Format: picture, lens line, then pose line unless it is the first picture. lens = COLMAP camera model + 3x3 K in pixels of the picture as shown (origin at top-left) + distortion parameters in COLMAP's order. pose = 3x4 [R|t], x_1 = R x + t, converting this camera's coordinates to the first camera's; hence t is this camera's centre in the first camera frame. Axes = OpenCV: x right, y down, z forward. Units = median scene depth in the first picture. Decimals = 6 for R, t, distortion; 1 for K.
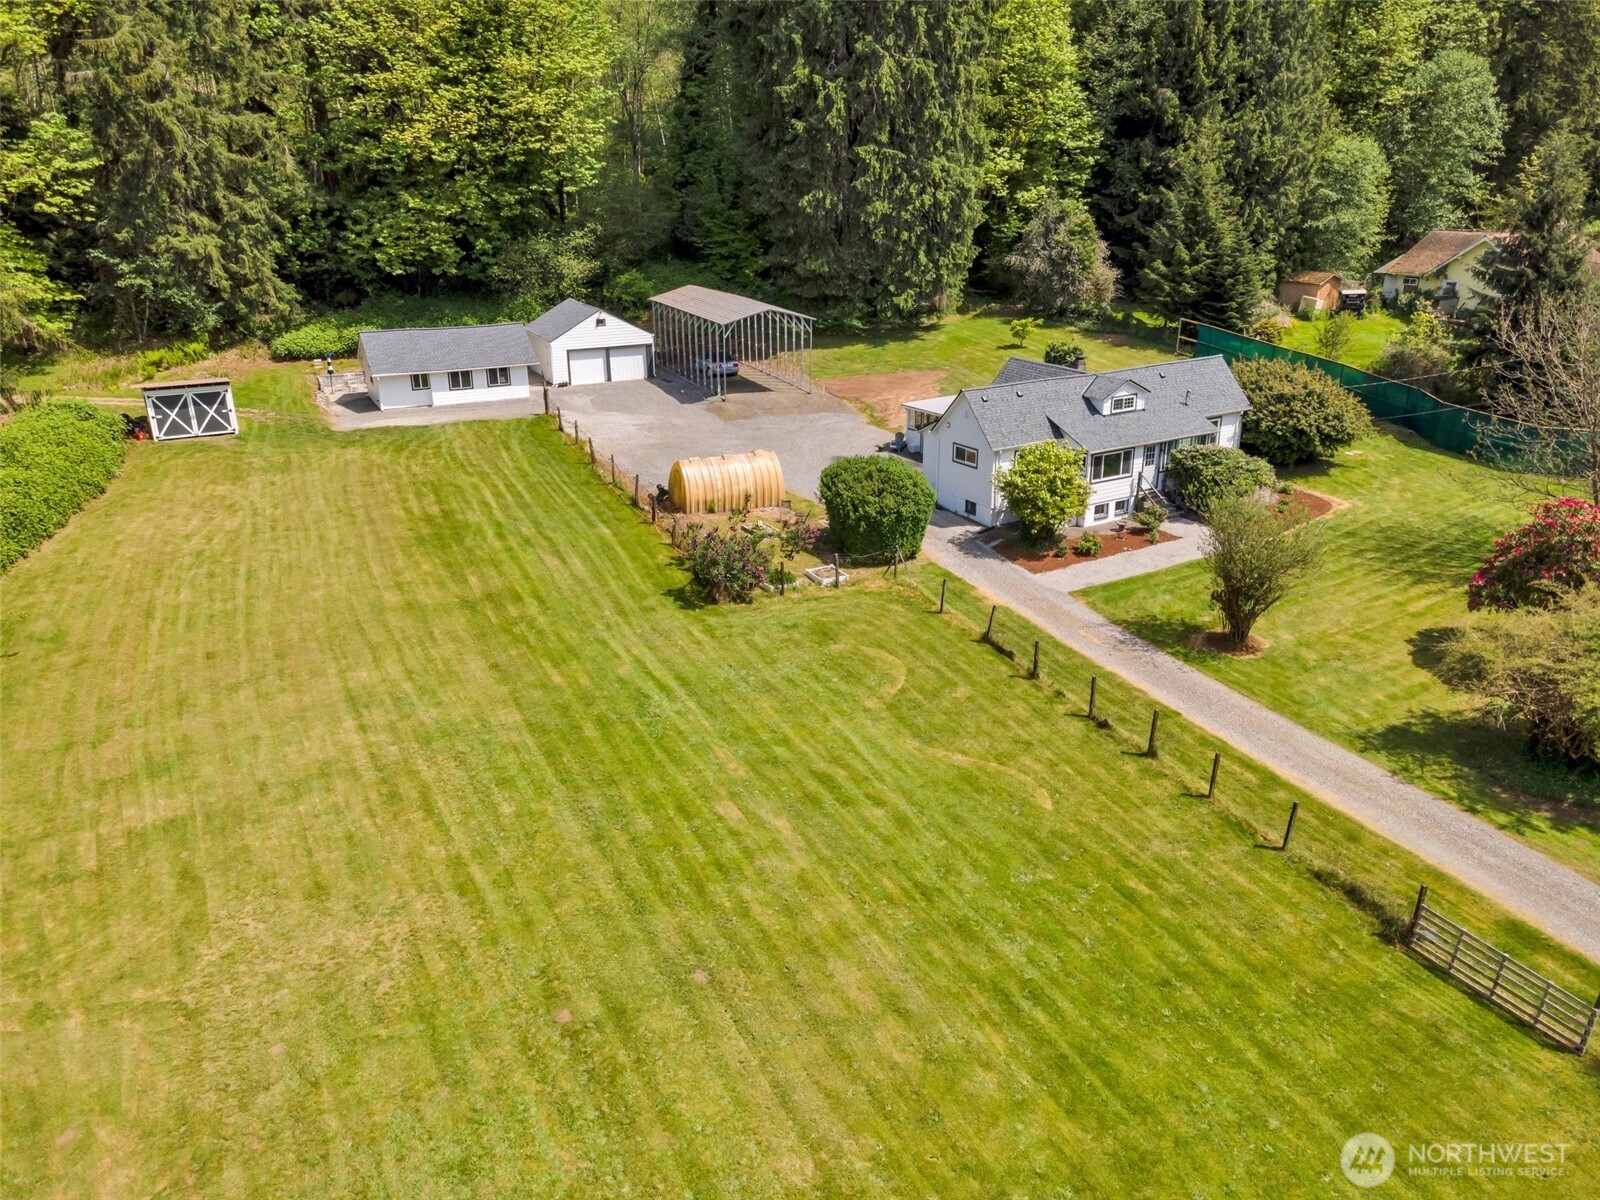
lens RADIAL K [[1166.8, 0, 792.4], [0, 1166.8, 589.0], [0, 0, 1]] dist [0.037709, 0.007715]
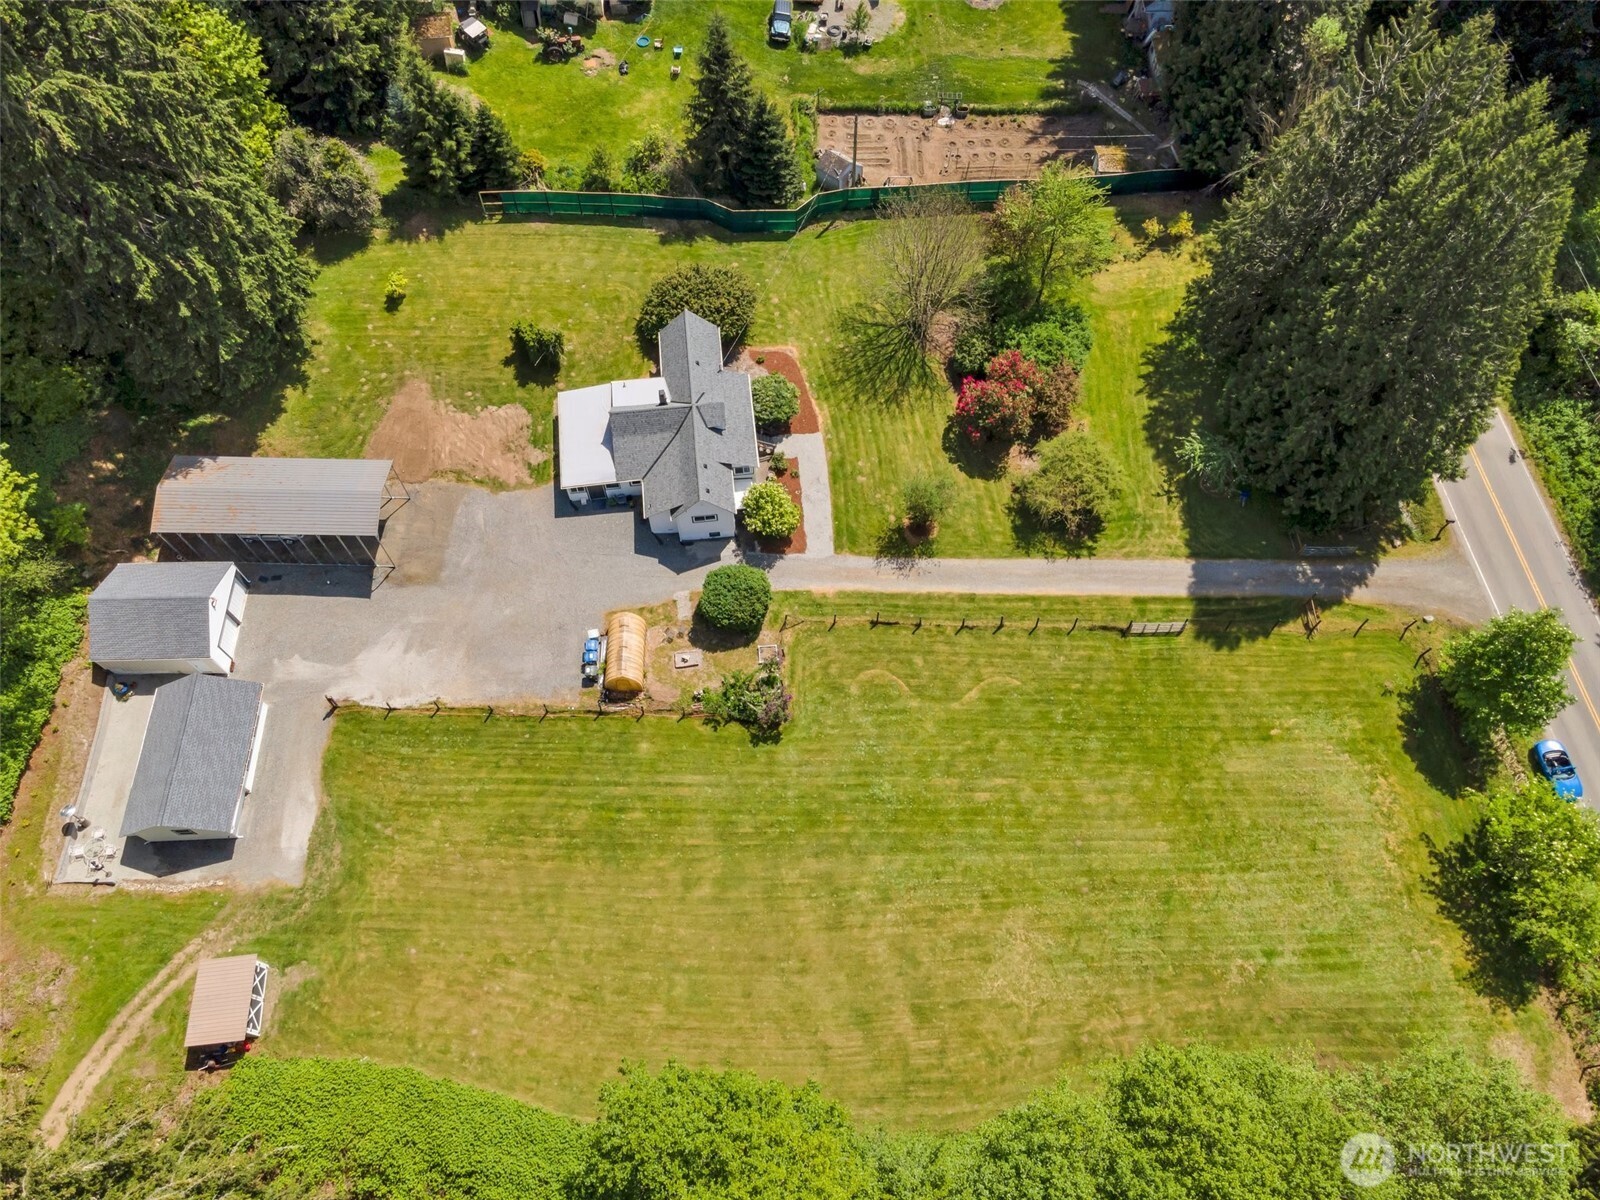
lens RADIAL K [[1166.8, 0, 792.4], [0, 1166.8, 589.0], [0, 0, 1]] dist [0.037709, 0.007715]
pose [[0.413432, -0.800680, 0.433573, -0.414073], [0.311377, 0.571790, 0.759013, -0.905451], [-0.855639, -0.178796, 0.485710, 0.104776]]
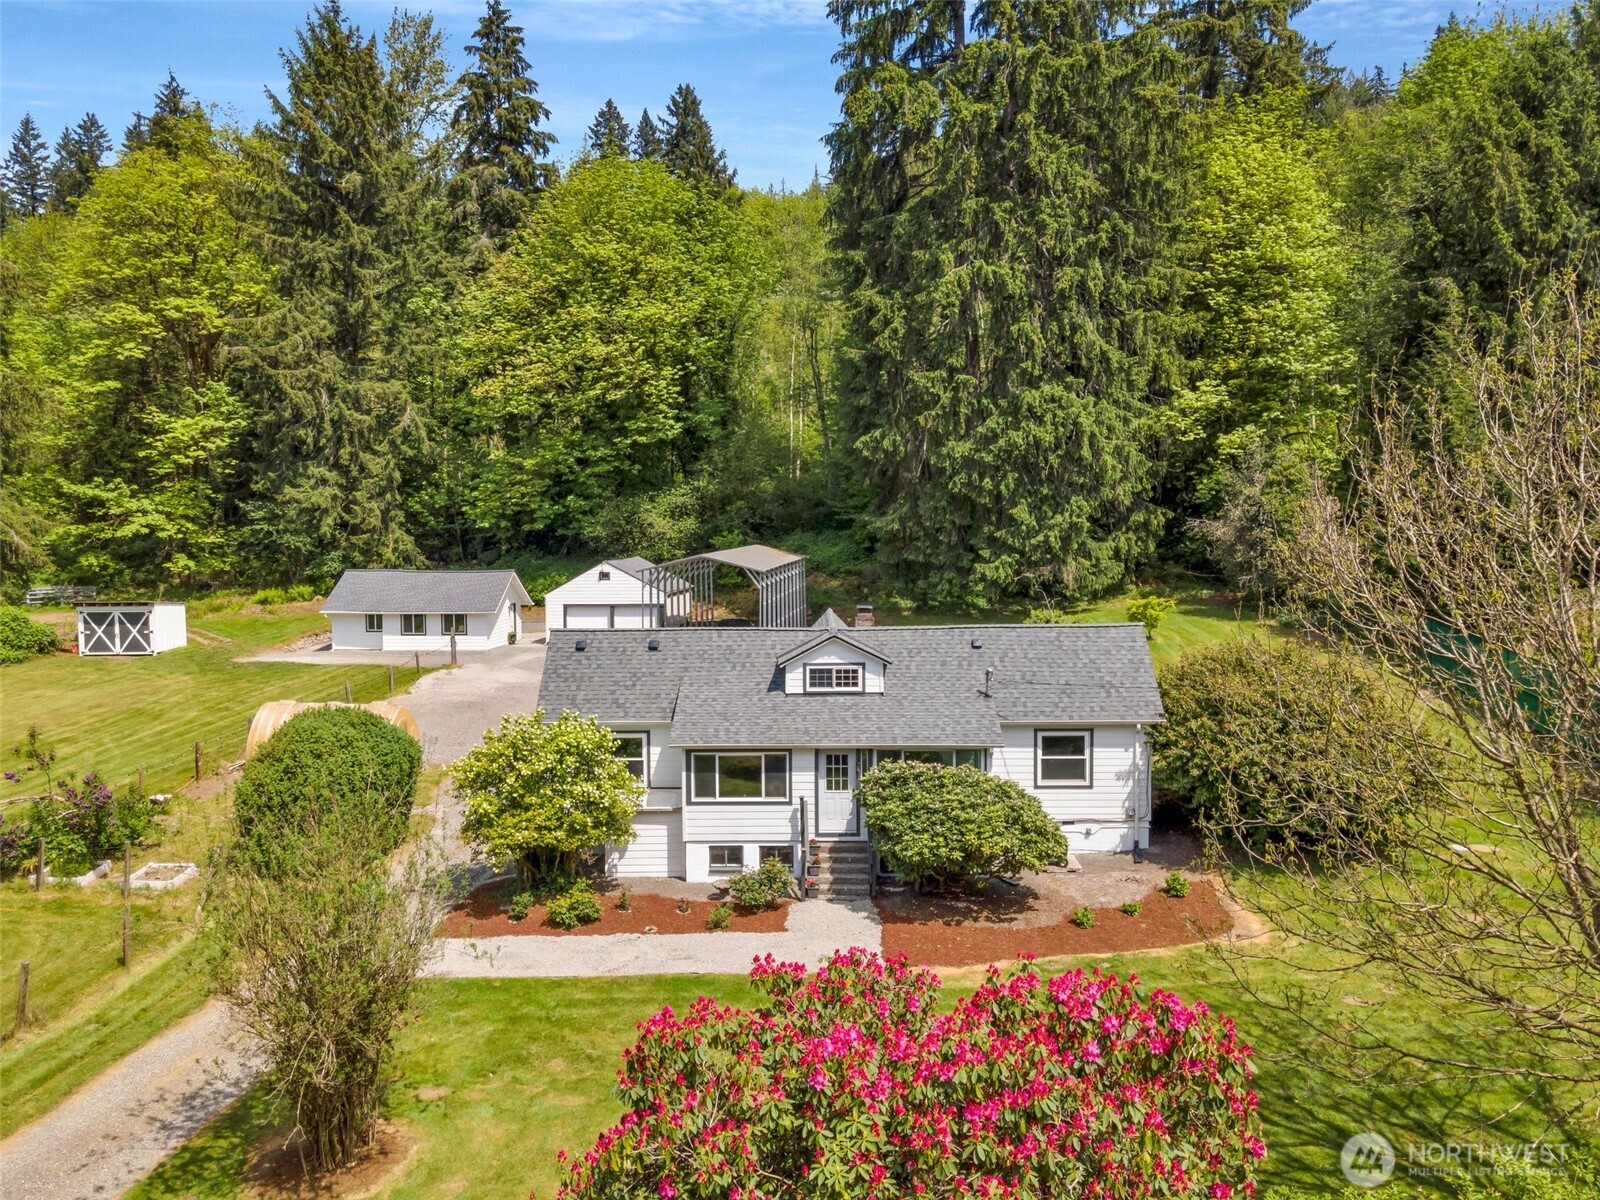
lens RADIAL K [[1166.8, 0, 792.4], [0, 1166.8, 589.0], [0, 0, 1]] dist [0.037709, 0.007715]
pose [[0.846156, 0.034425, -0.531822, 0.443187], [-0.181730, 0.956739, -0.227212, -0.051912], [0.500993, 0.288905, 0.815806, 0.398919]]
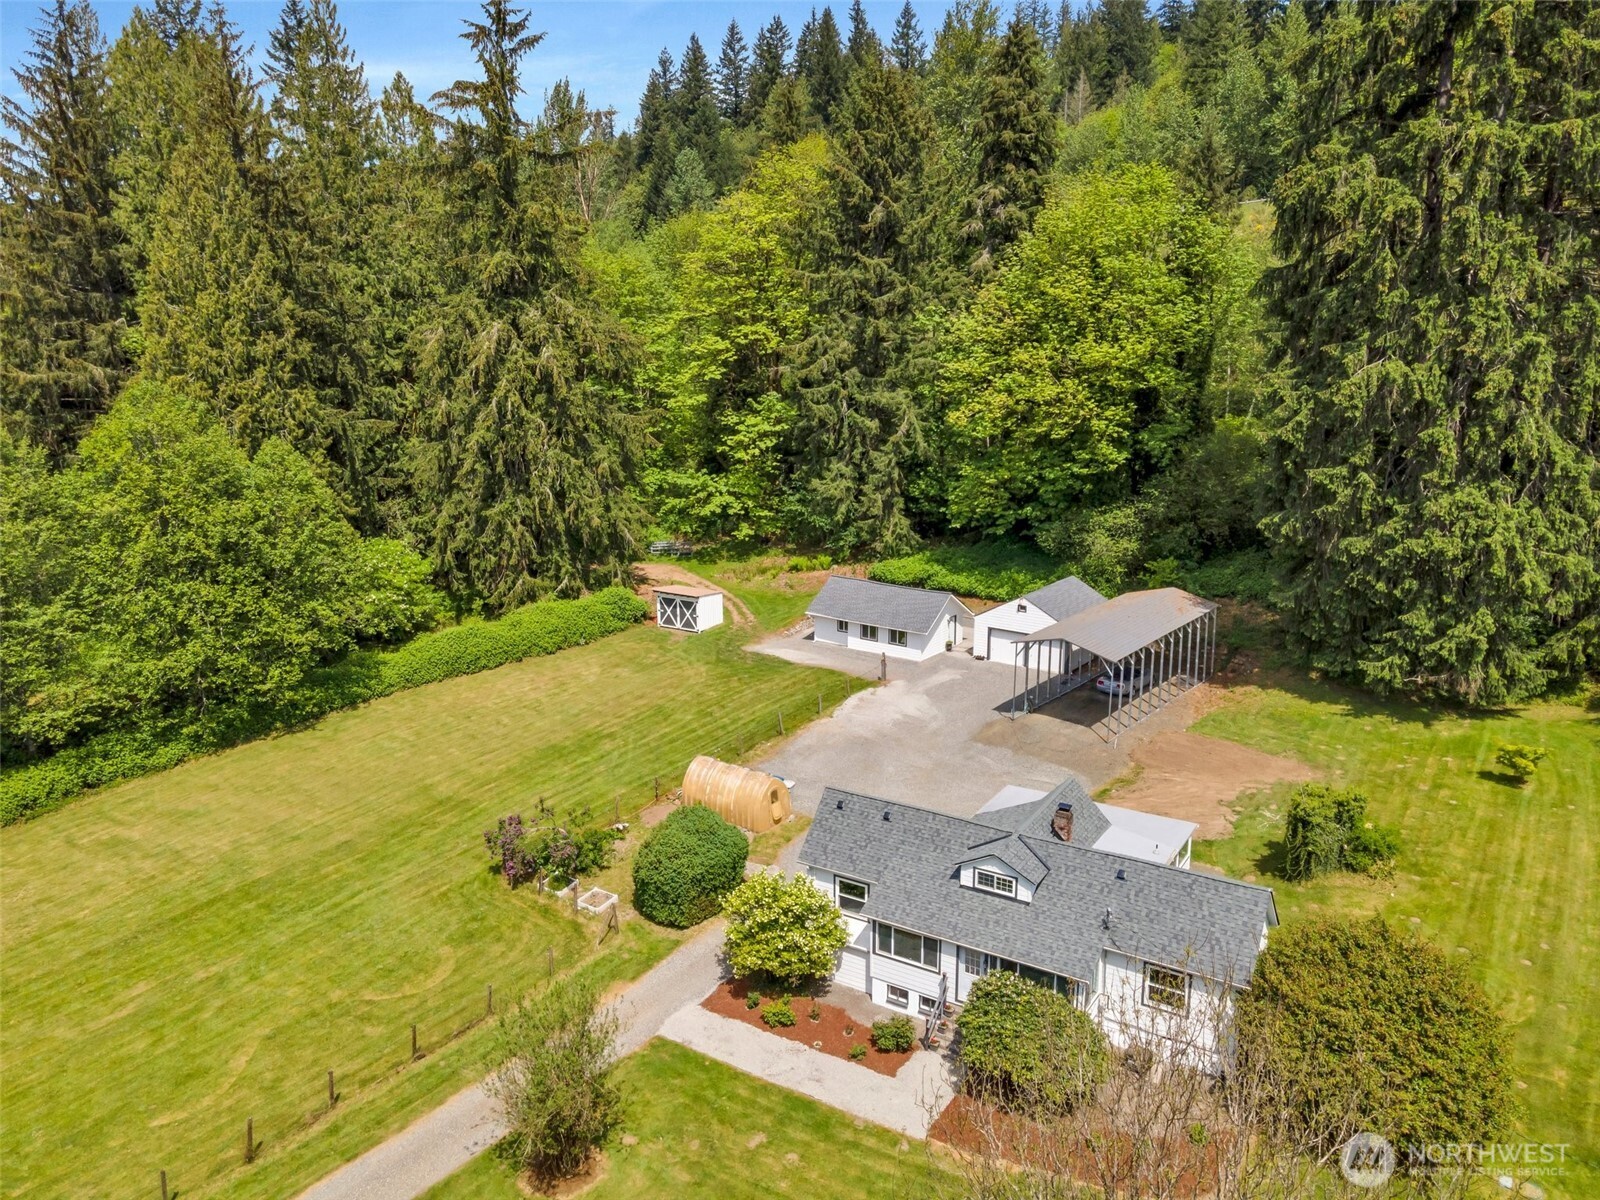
lens RADIAL K [[1166.8, 0, 792.4], [0, 1166.8, 589.0], [0, 0, 1]] dist [0.037709, 0.007715]
pose [[0.448024, 0.207388, -0.869635, 0.655559], [-0.303156, 0.950333, 0.070451, -0.274035], [0.841054, 0.232071, 0.488643, 0.373825]]
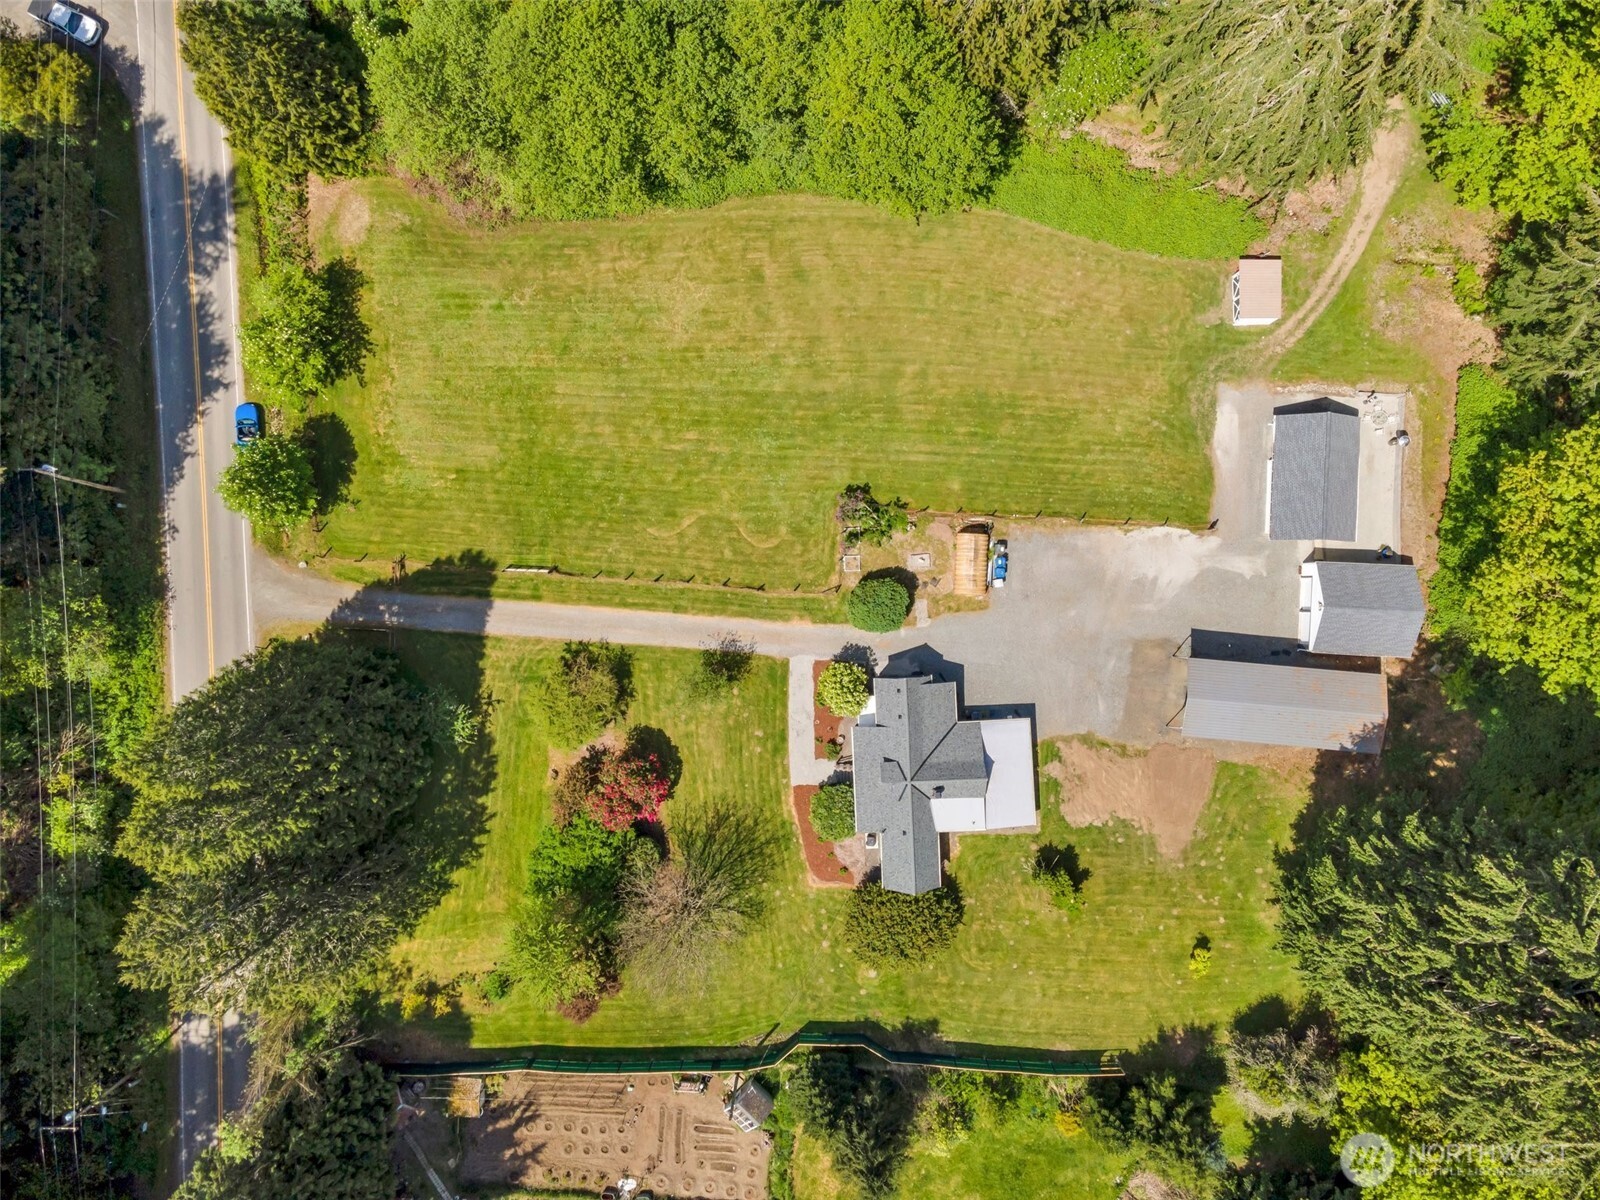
lens RADIAL K [[1166.8, 0, 792.4], [0, 1166.8, 589.0], [0, 0, 1]] dist [0.037709, 0.007715]
pose [[-0.468320, 0.882961, 0.032505, 0.036076], [-0.268028, -0.177024, 0.947008, -1.295091], [0.841925, 0.434790, 0.319563, 0.184454]]
